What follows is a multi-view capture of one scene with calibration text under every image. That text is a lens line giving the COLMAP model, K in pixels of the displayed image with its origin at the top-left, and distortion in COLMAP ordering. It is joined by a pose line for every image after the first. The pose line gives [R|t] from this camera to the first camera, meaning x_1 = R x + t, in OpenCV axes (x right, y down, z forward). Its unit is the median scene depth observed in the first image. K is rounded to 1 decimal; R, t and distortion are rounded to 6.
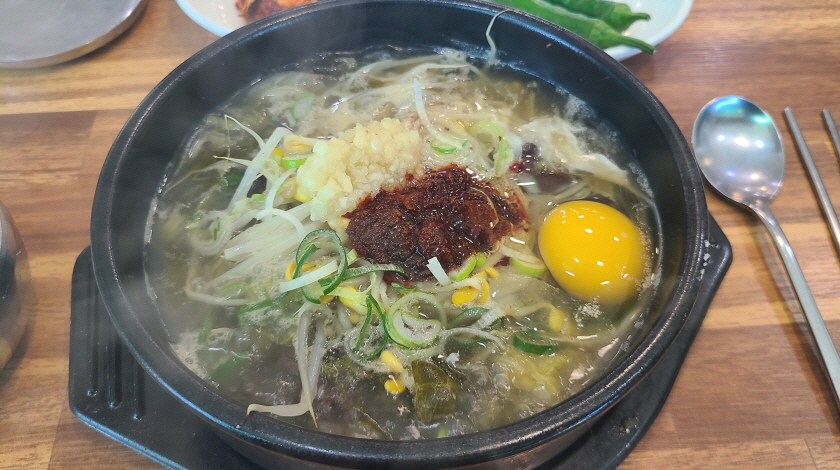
lens RADIAL K [[620.9, 0, 442.7], [0, 620.9, 236.3], [0, 0, 1]] dist [0.002884, -0.001881]
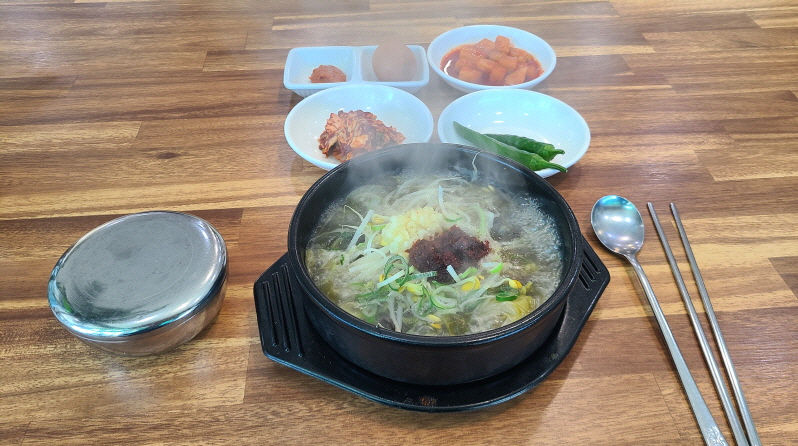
lens RADIAL K [[607.0, 0, 399.0], [0, 607.0, 223.0], [0, 0, 1]] dist [0.004694, 0.000067]
pose [[0.999497, -0.009822, -0.030161, -0.100417], [0.003590, 0.979768, -0.200107, 0.222978], [0.031516, 0.199898, 0.979310, -0.791786]]
